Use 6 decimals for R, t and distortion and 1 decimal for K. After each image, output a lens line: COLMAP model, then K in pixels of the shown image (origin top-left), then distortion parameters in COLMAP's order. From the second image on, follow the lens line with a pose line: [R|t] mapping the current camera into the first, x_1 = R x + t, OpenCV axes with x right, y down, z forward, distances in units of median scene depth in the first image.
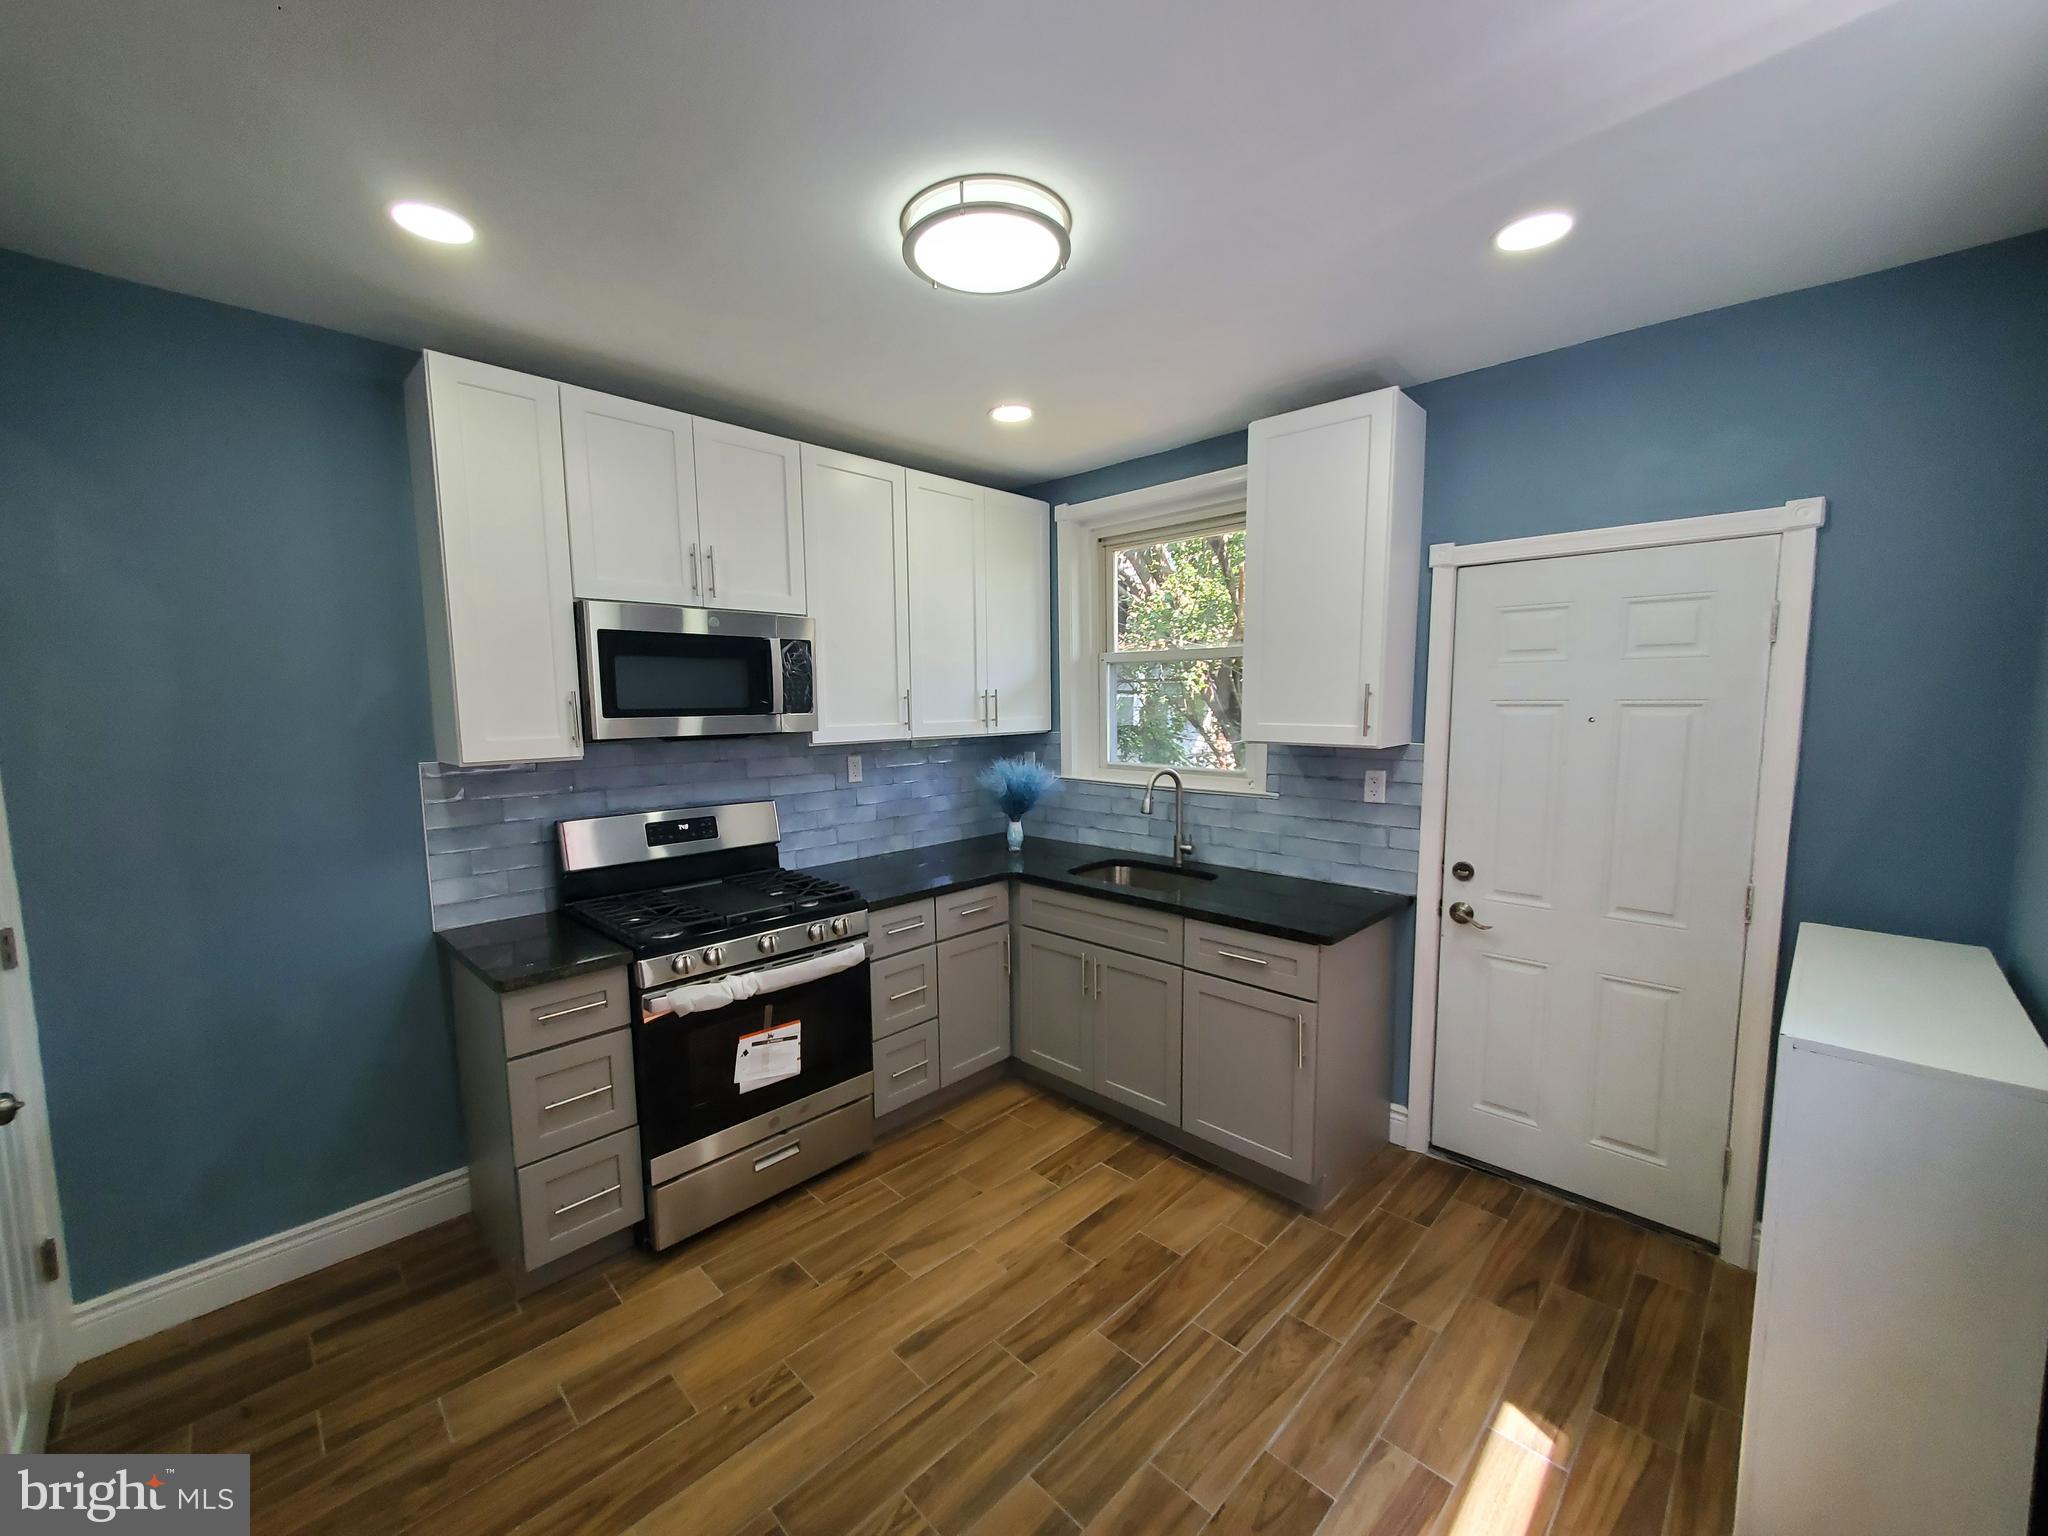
lens RADIAL K [[808.6, 0, 1009.7], [0, 808.6, 788.3], [0, 0, 1]] dist [0.001676, -0.000289]
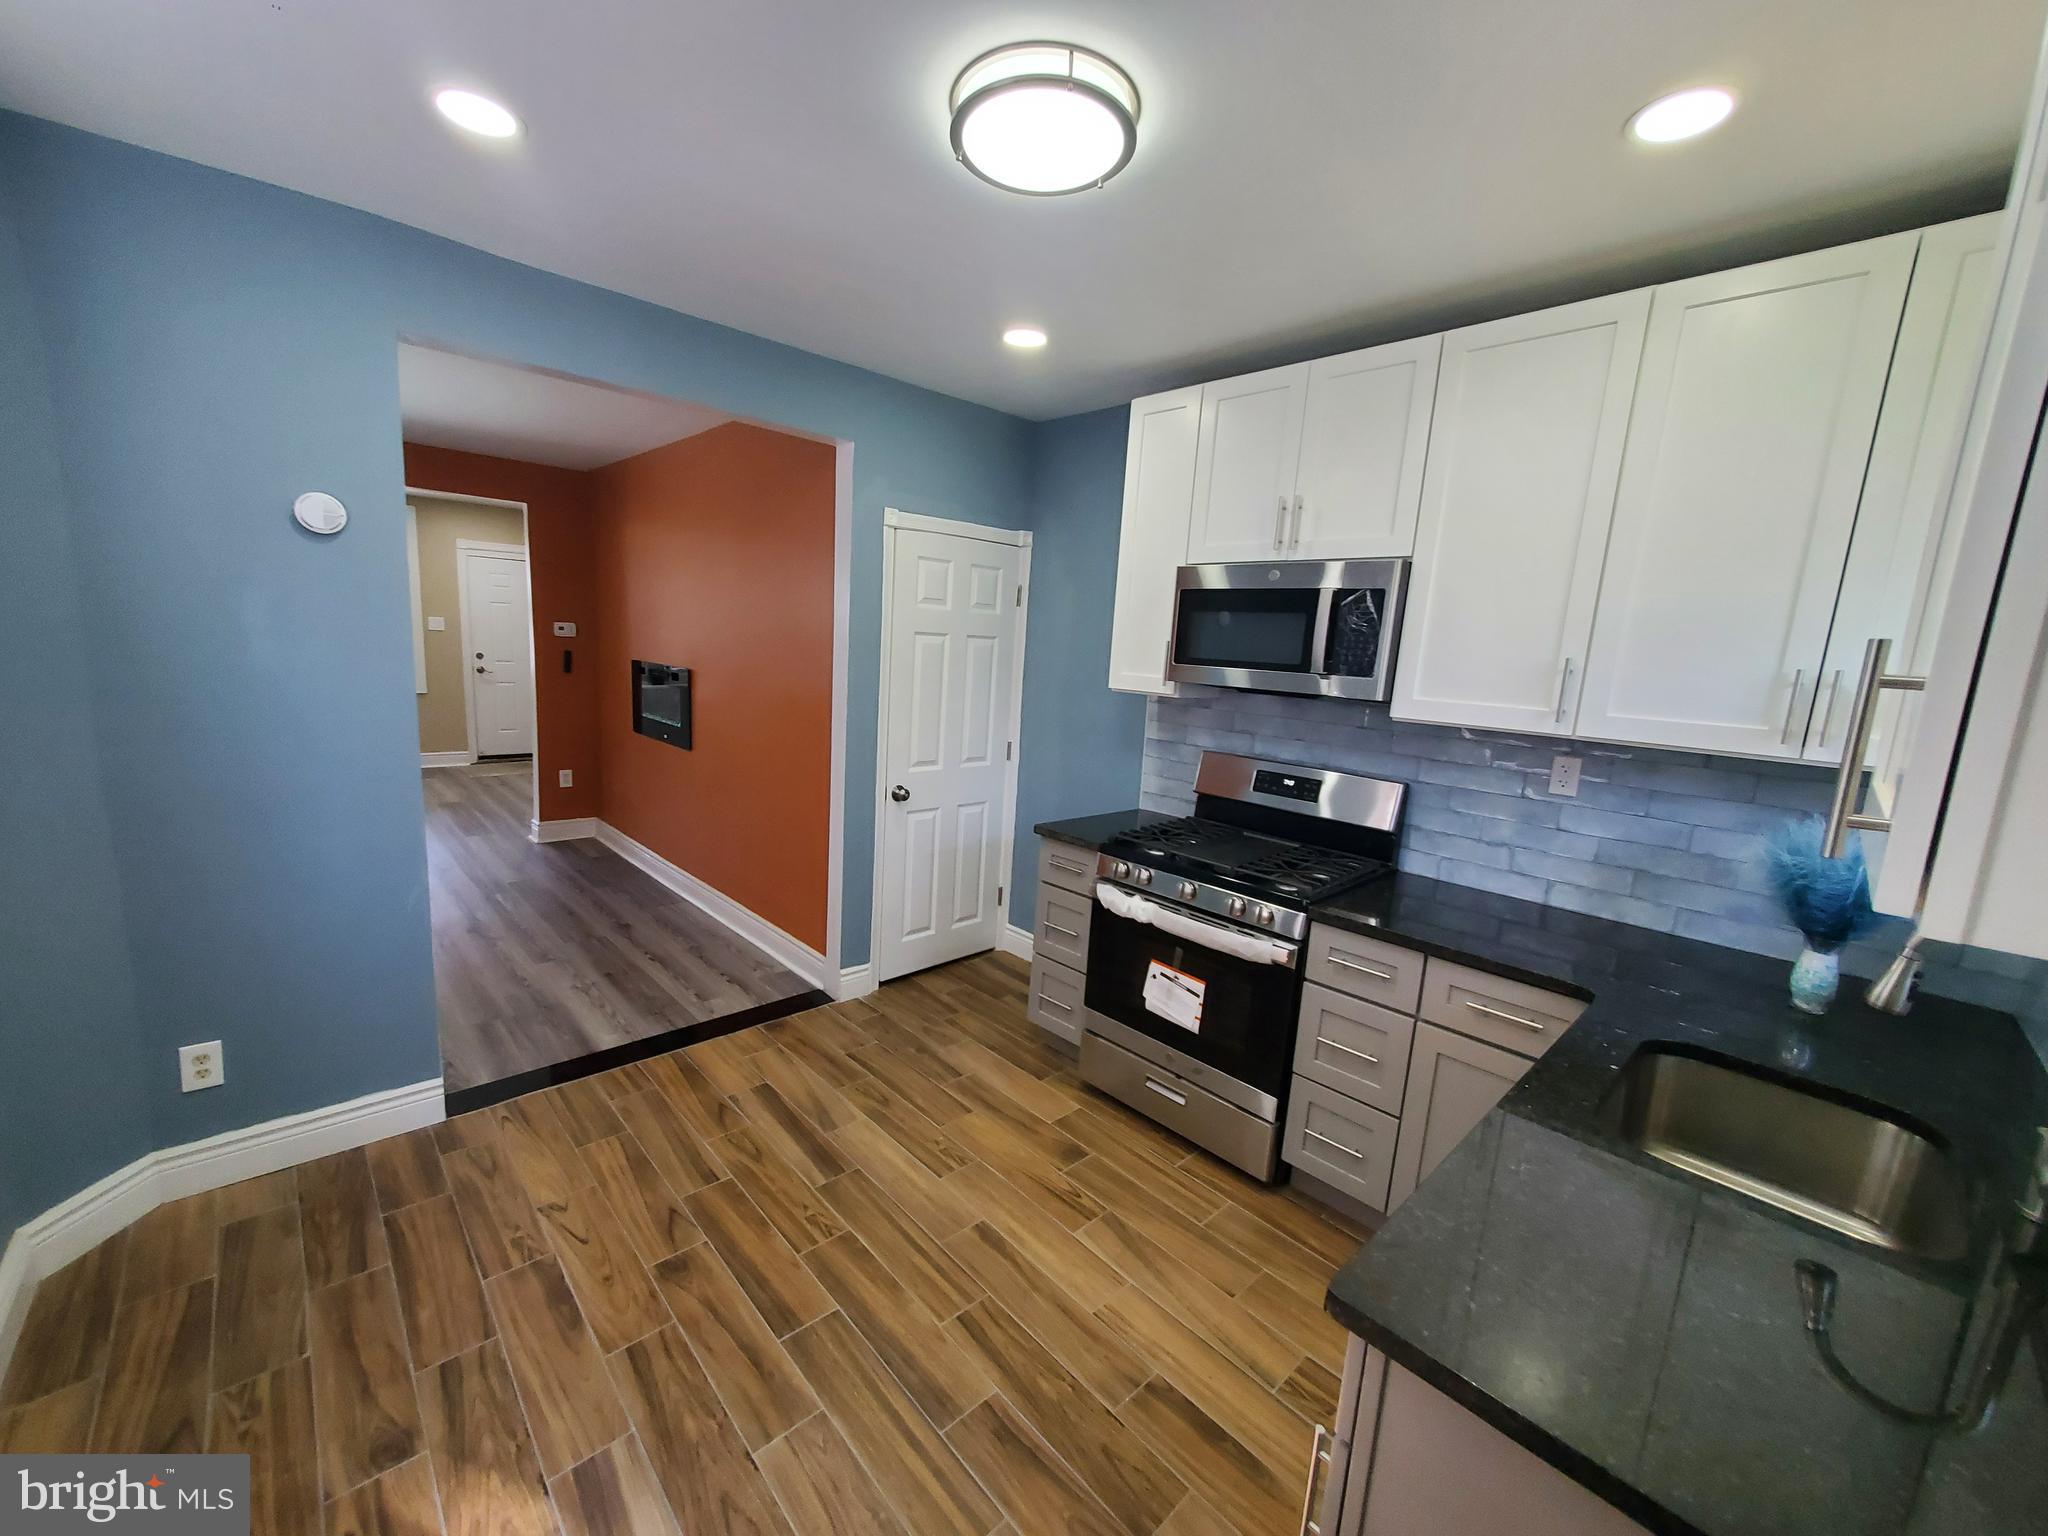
lens RADIAL K [[808.6, 0, 1017.6], [0, 808.6, 784.7], [0, 0, 1]] dist [0.001676, -0.000289]
pose [[-0.030033, 0.182076, -0.982826, 0.687535], [-0.168678, 0.968244, 0.184529, -0.090459], [0.985214, 0.171323, 0.001633, 0.756865]]
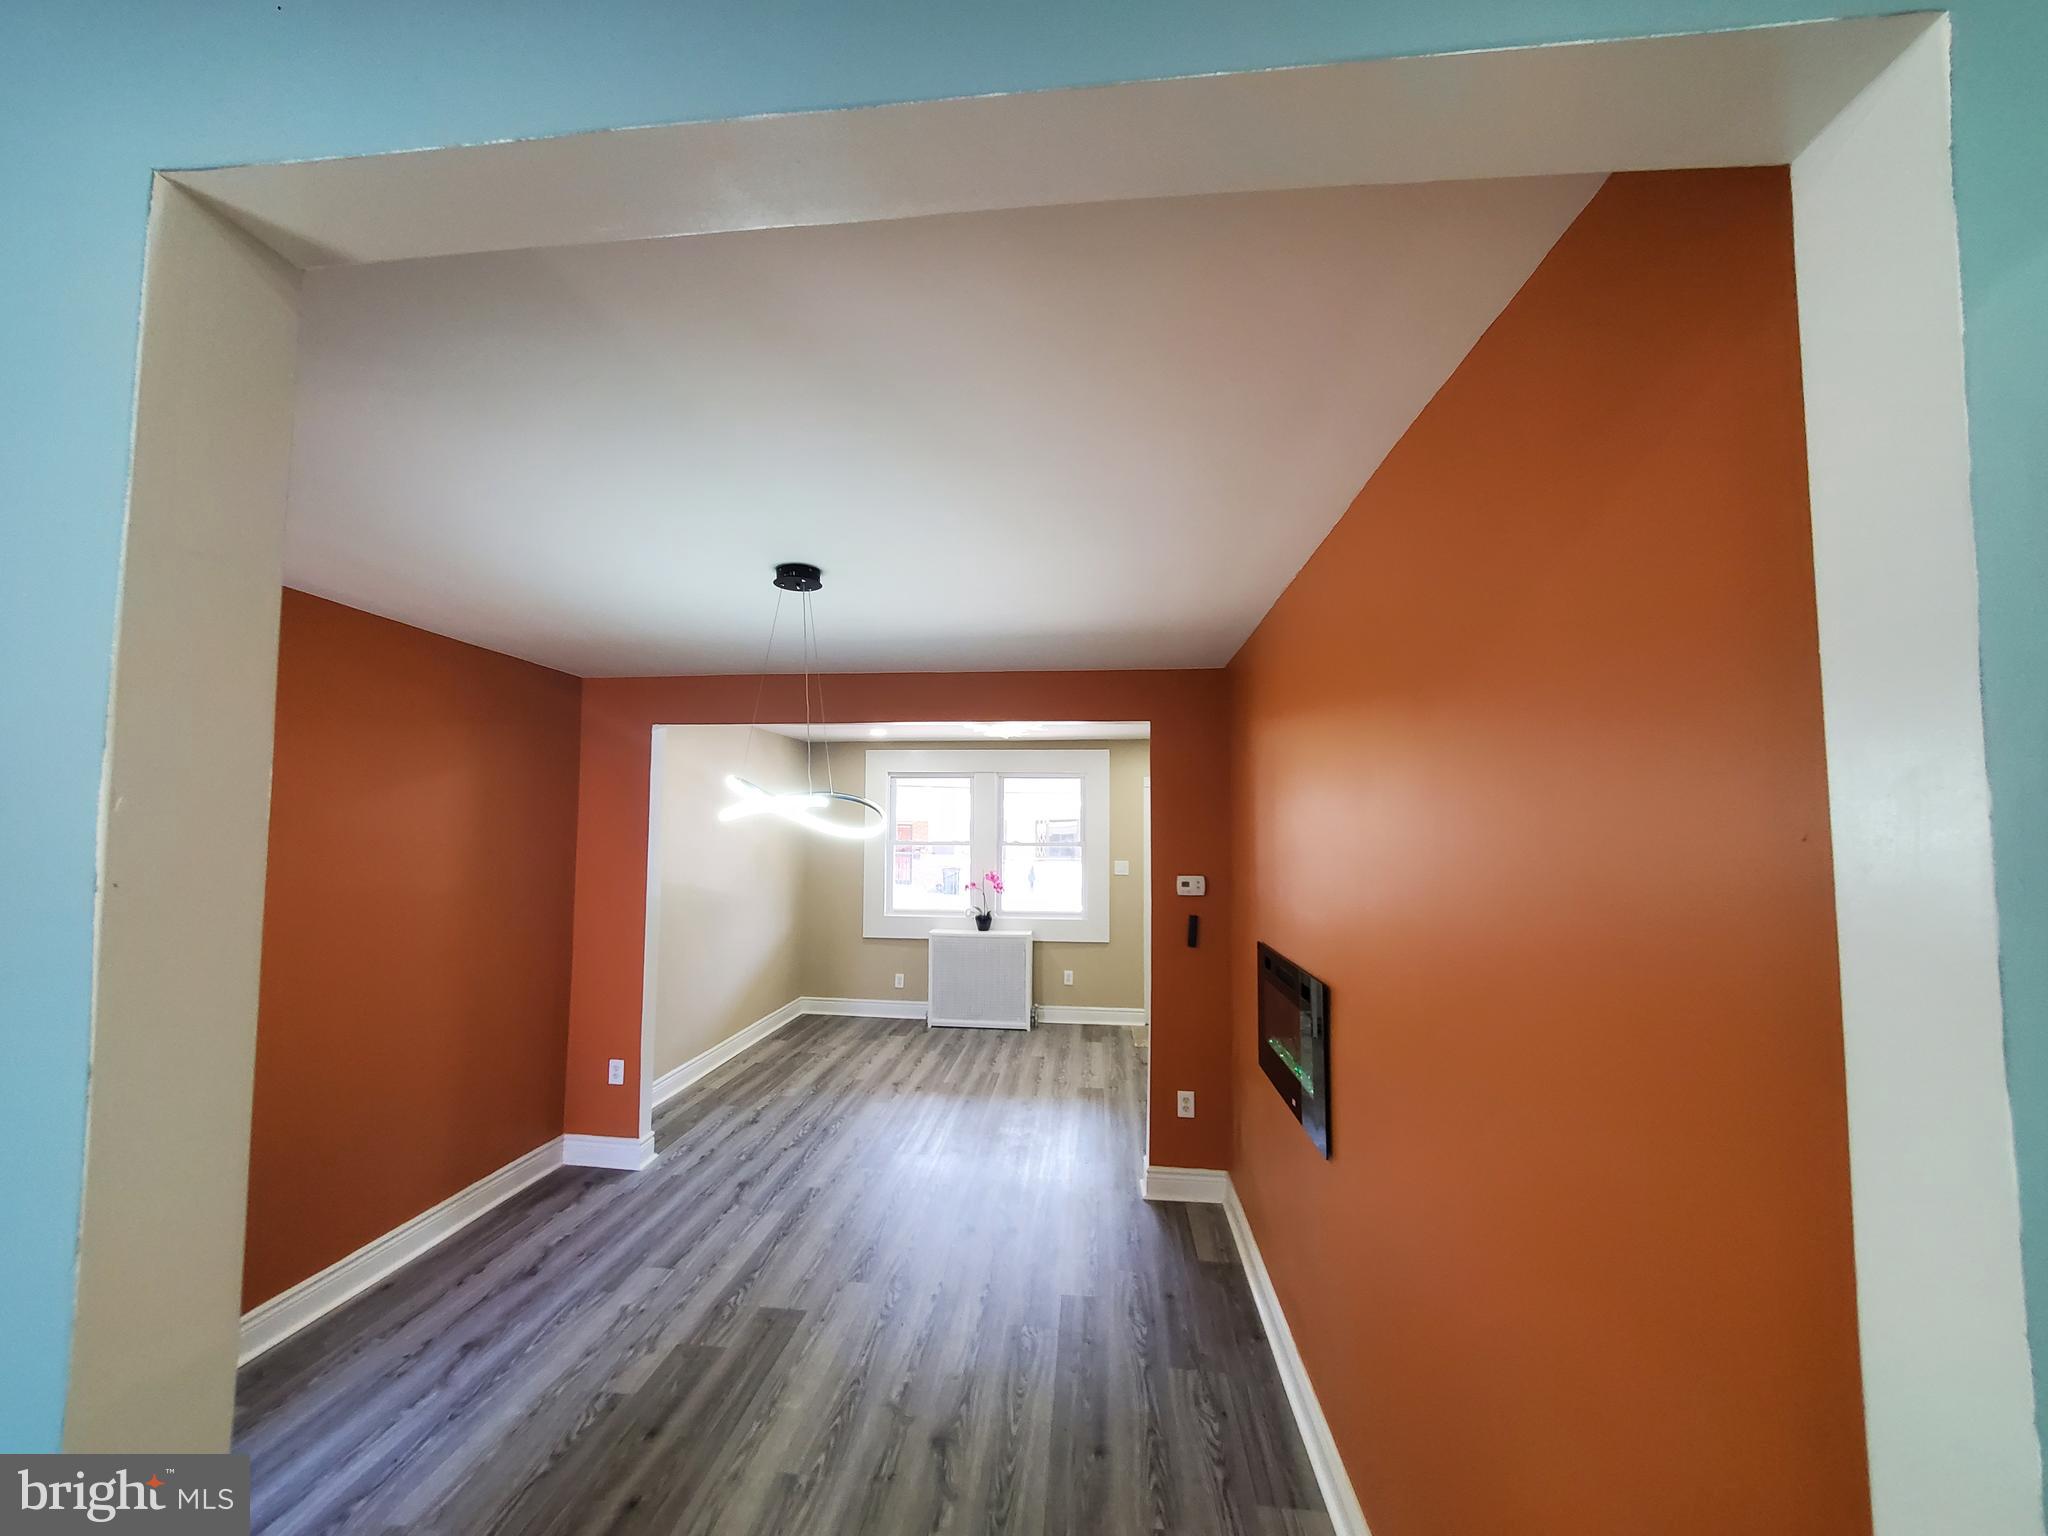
lens RADIAL K [[808.6, 0, 1016.2], [0, 808.6, 779.7], [0, 0, 1]] dist [0.001676, -0.000289]
pose [[-0.774247, -0.037180, -0.631790, -0.297830], [-0.069713, 0.997208, 0.026747, -0.107045], [0.629032, 0.064753, -0.774678, 0.444321]]
